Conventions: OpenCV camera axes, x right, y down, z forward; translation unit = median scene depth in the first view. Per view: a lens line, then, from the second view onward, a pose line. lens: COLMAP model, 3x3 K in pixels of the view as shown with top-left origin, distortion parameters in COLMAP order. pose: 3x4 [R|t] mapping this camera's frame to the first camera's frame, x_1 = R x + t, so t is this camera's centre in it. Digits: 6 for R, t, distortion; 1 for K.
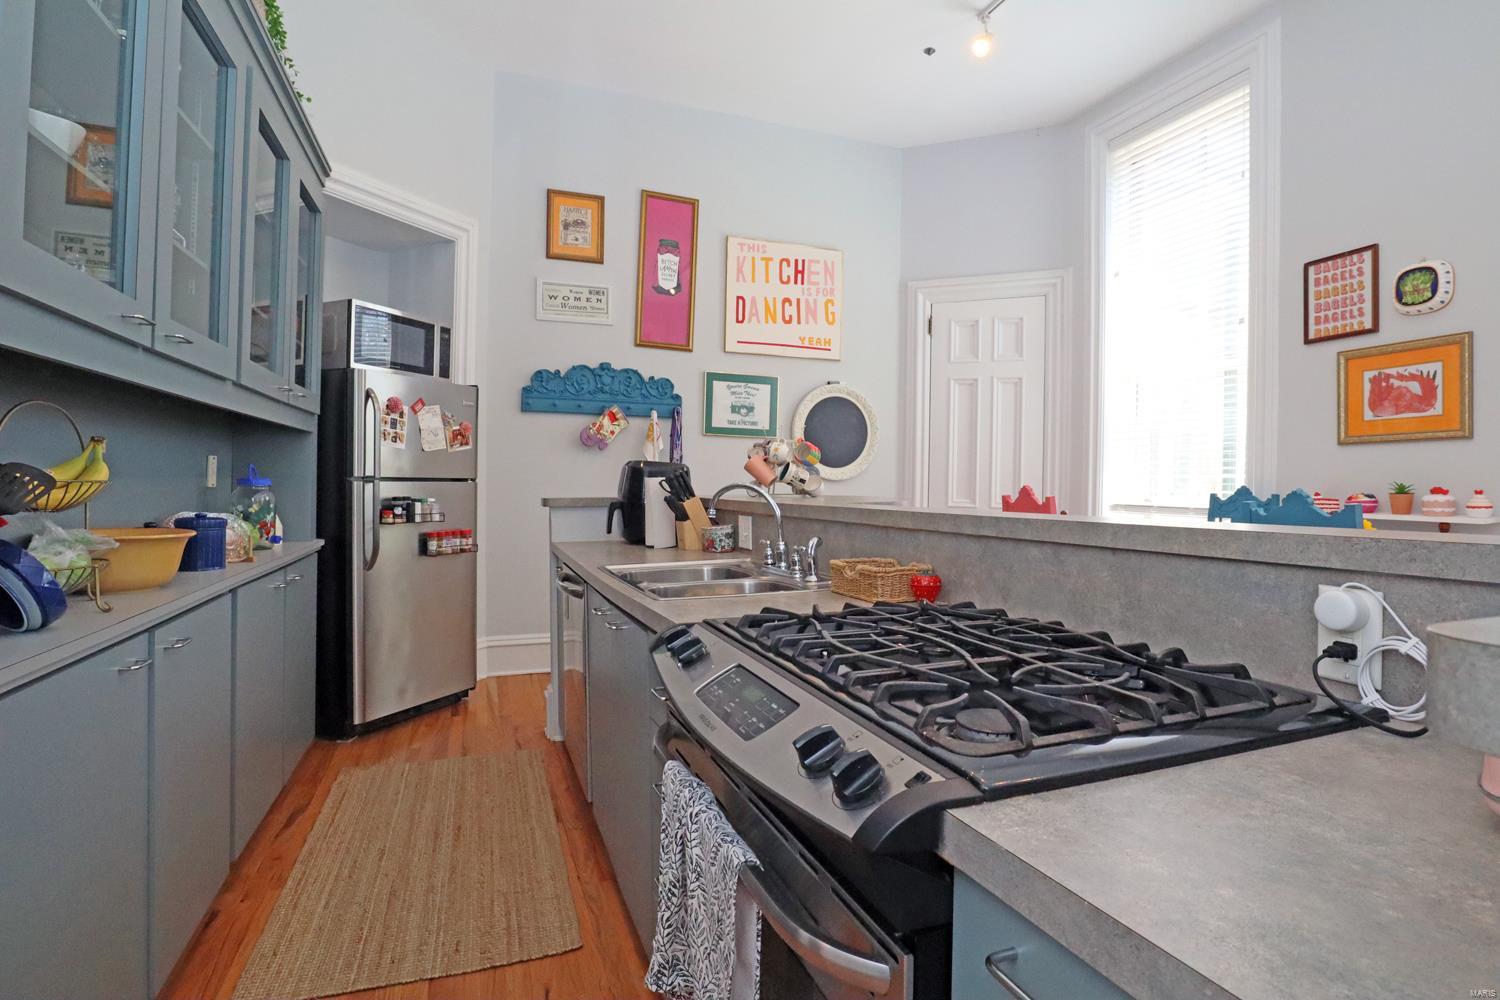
lens RADIAL K [[753.1, 0, 751.7], [0, 753.1, 485.9], [0, 0, 1]] dist [-0.035427, 0.005841]
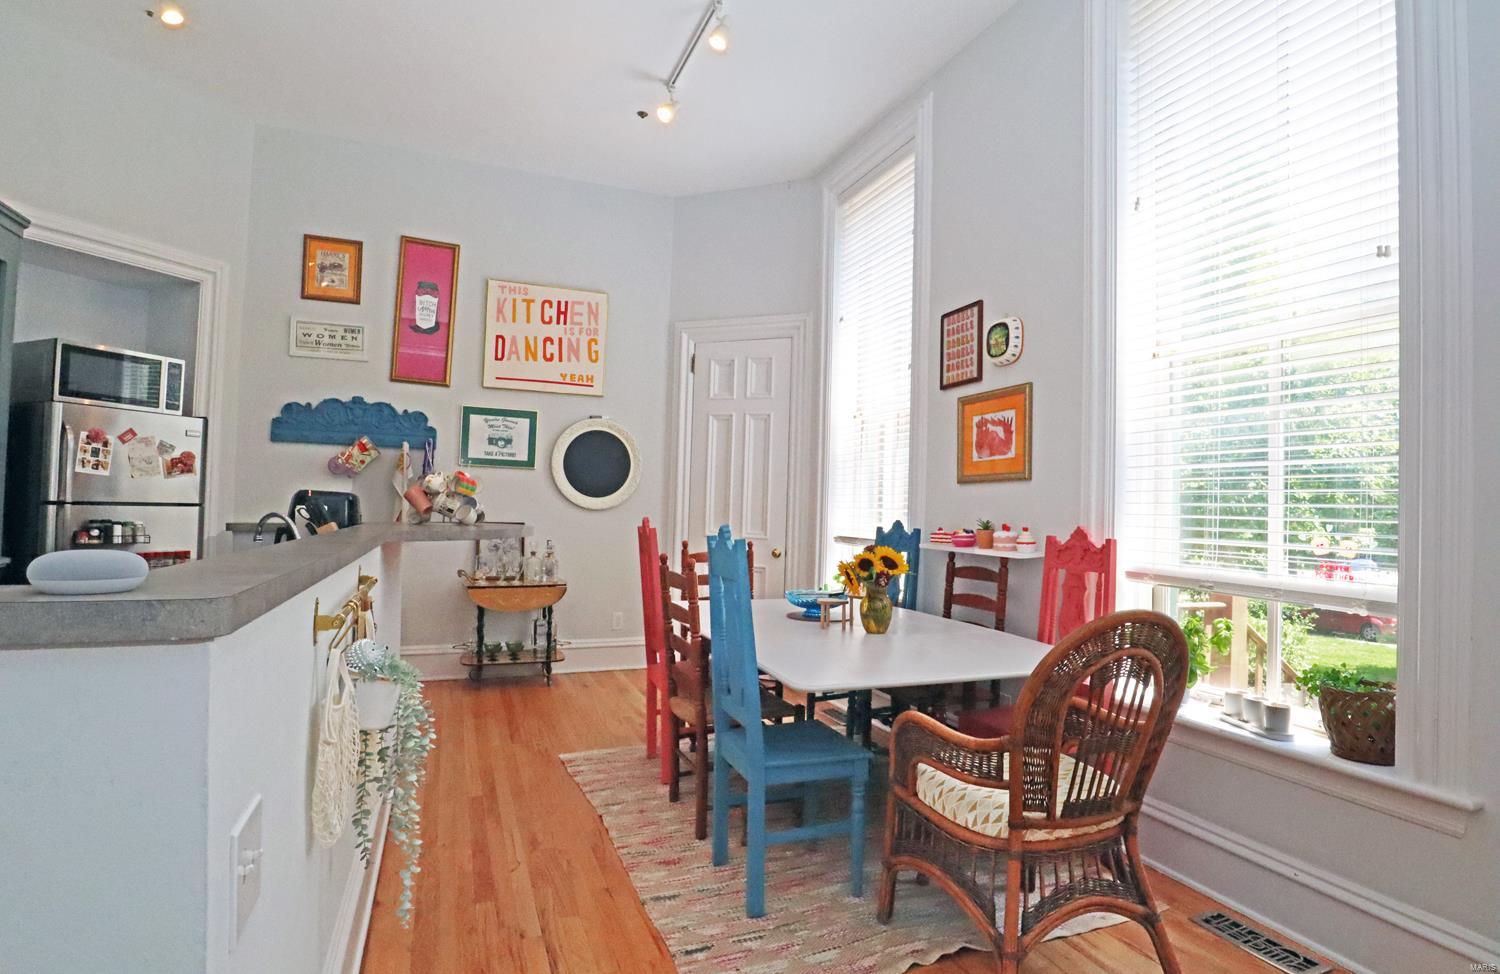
lens RADIAL K [[782.2, 0, 748.0], [0, 782.2, 483.2], [0, 0, 1]] dist [-0.004826, 0.001544]
pose [[0.999906, 0.013693, 0.000454, 0.359633], [-0.013666, 0.999185, -0.037992, -0.006296], [-0.000974, 0.037982, 0.999278, -0.104918]]
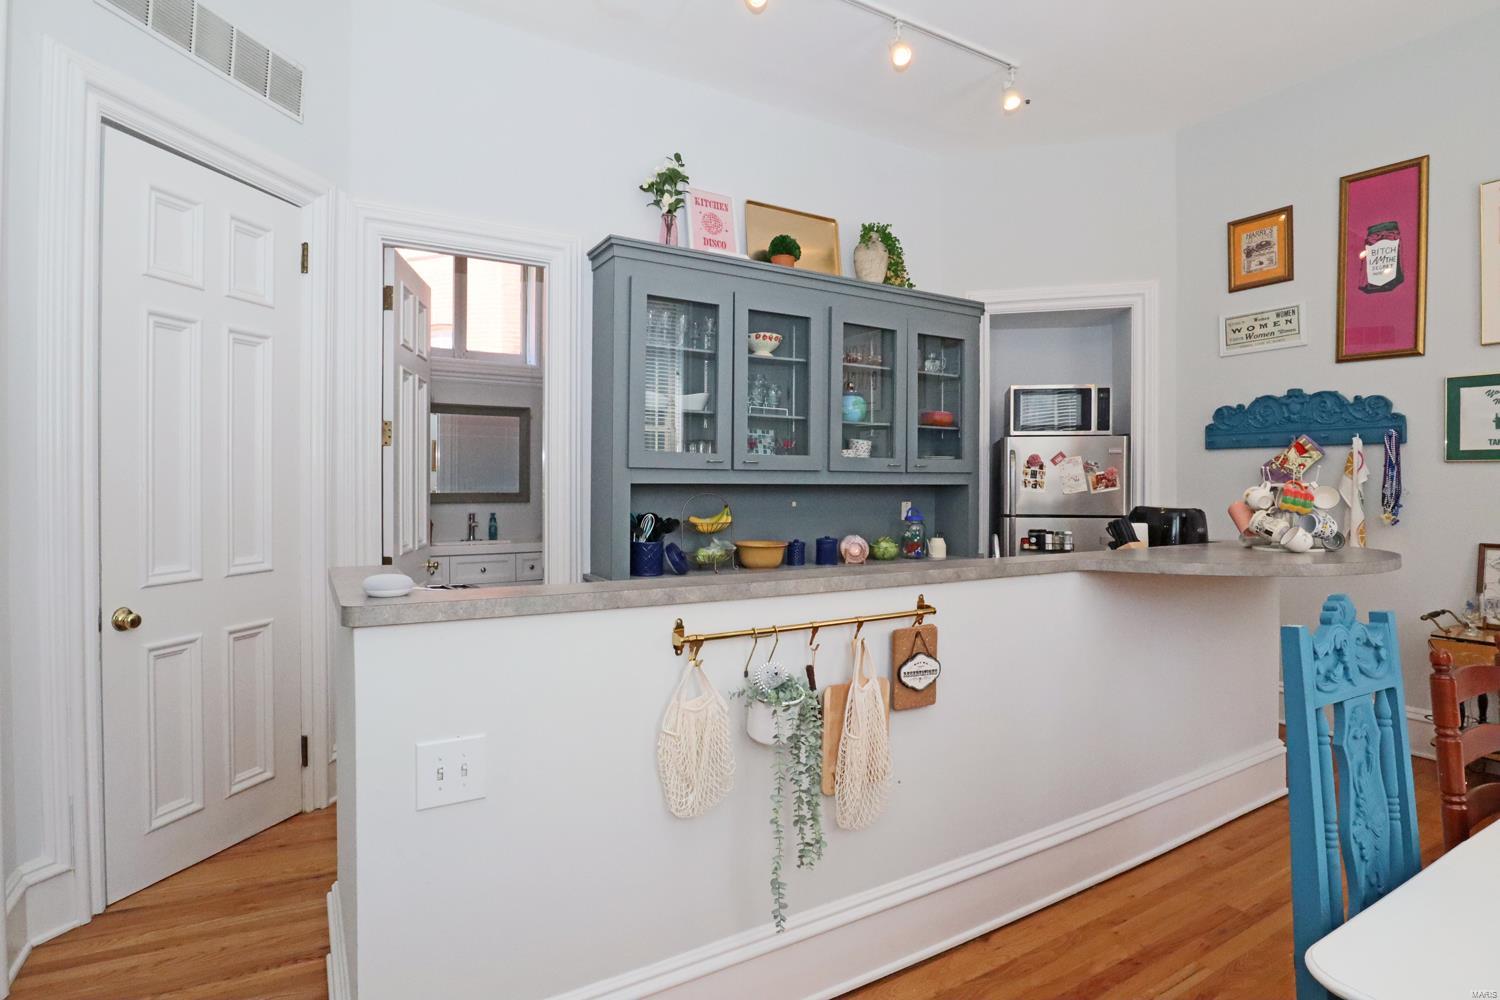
lens RADIAL K [[753.1, 0, 715.6], [0, 753.1, 486.5], [0, 0, 1]] dist [-0.035427, 0.005841]
pose [[0.155452, -0.012171, -0.987769, 0.569687], [-0.006090, 0.999893, -0.013279, -0.030626], [0.987825, 0.008079, 0.155361, 0.175874]]
